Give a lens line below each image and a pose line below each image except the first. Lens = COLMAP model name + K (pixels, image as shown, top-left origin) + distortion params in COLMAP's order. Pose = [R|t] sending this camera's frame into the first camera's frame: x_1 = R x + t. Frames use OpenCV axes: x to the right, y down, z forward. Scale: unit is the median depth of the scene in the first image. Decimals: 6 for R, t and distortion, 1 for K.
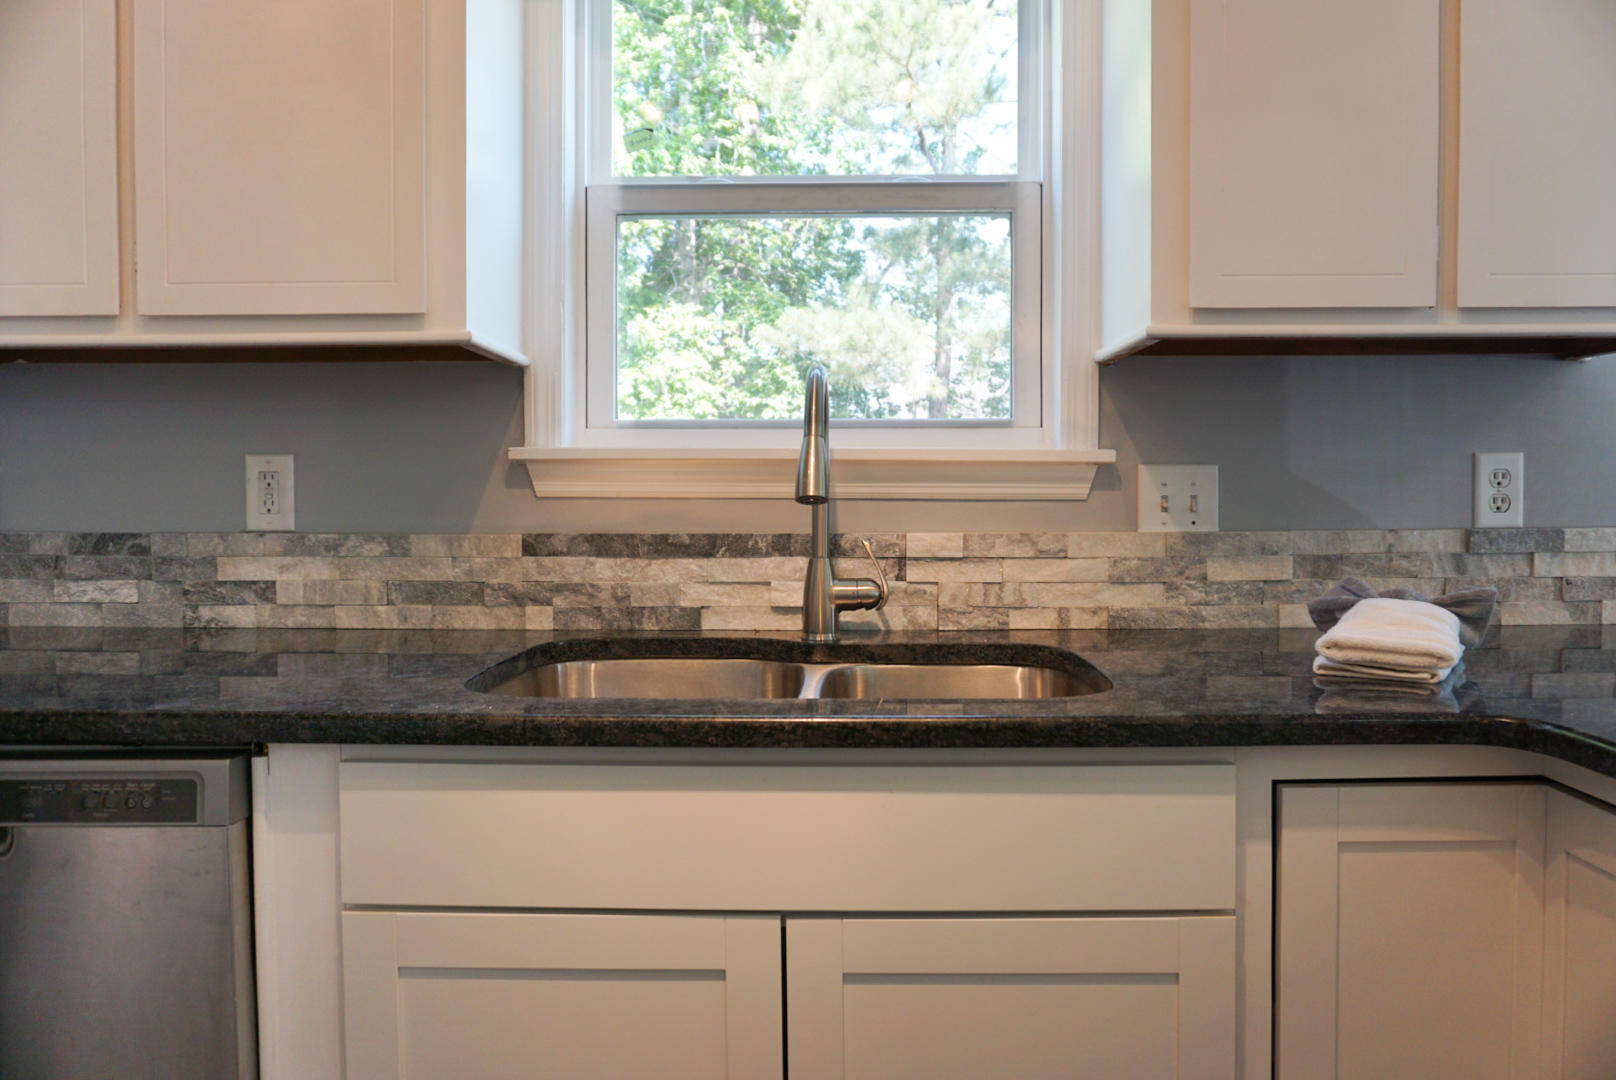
lens RADIAL K [[1122.0, 0, 815.9], [0, 1122.0, 552.3], [0, 0, 1]] dist [-0.047620, 0.027284]
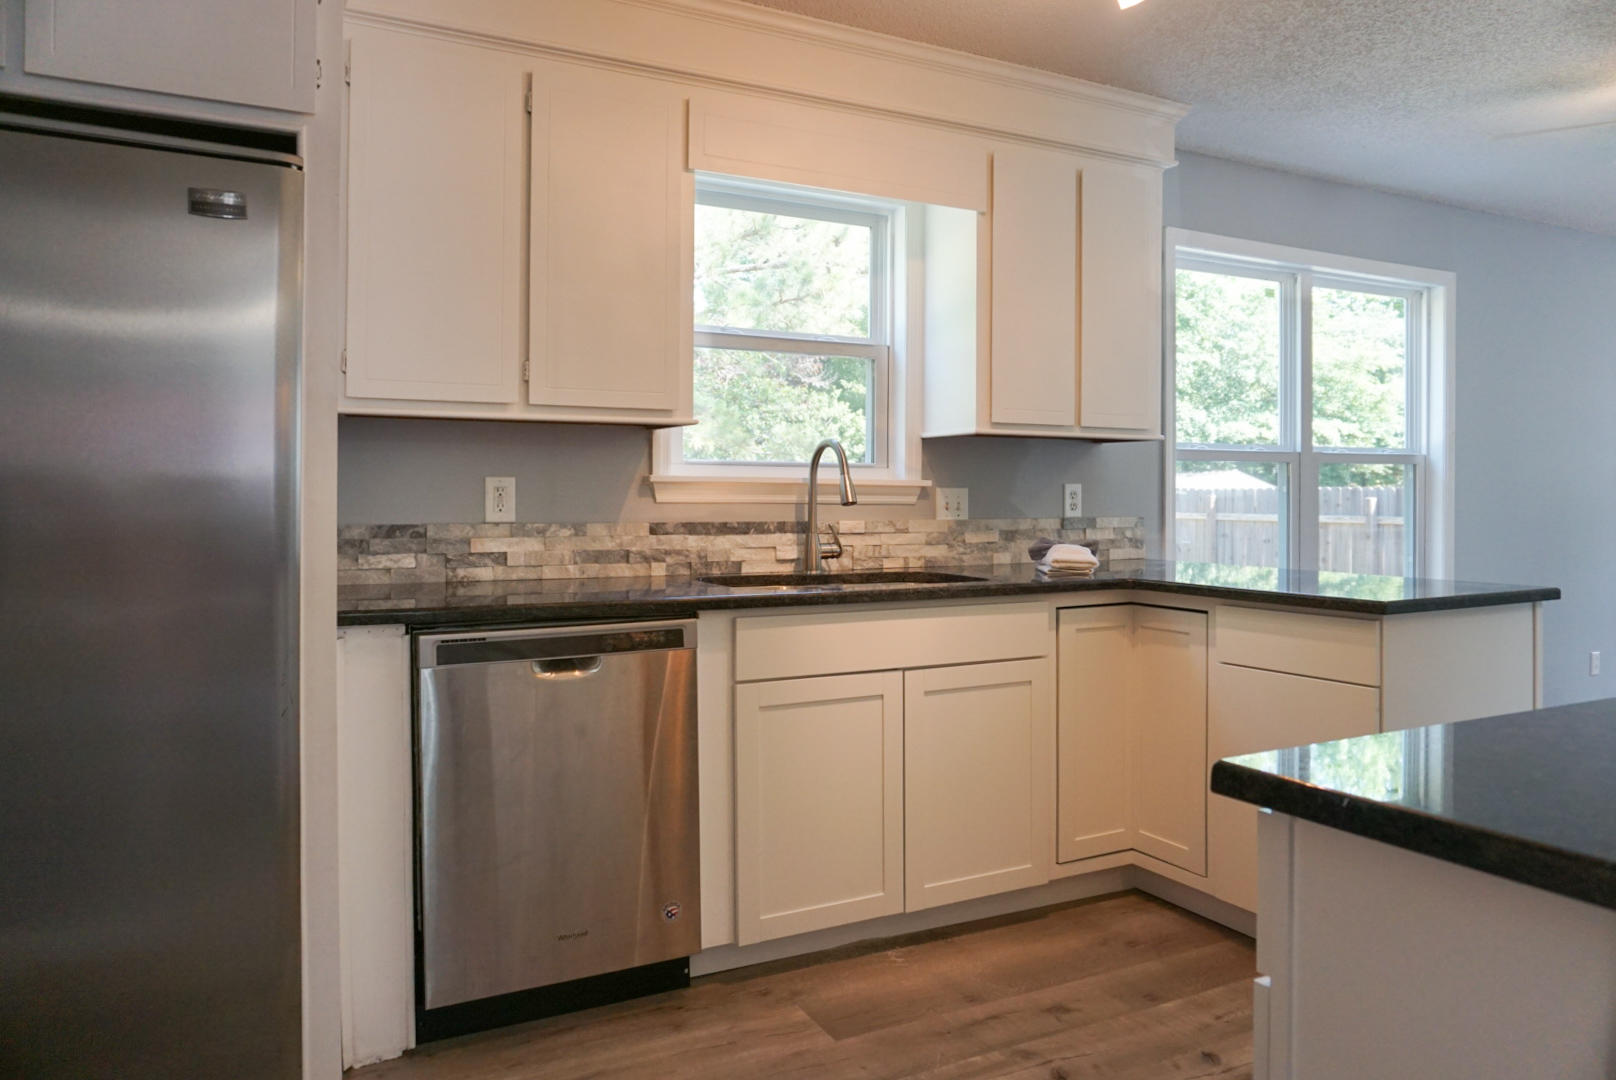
lens RADIAL K [[1033.5, 0, 812.7], [0, 1033.5, 592.6], [0, 0, 1]] dist [-0.087606, 0.001437]
pose [[0.888812, -0.037040, 0.456773, -0.797958], [0.020211, 0.998927, 0.041678, 0.032324], [-0.457826, -0.027812, 0.888607, -0.605822]]
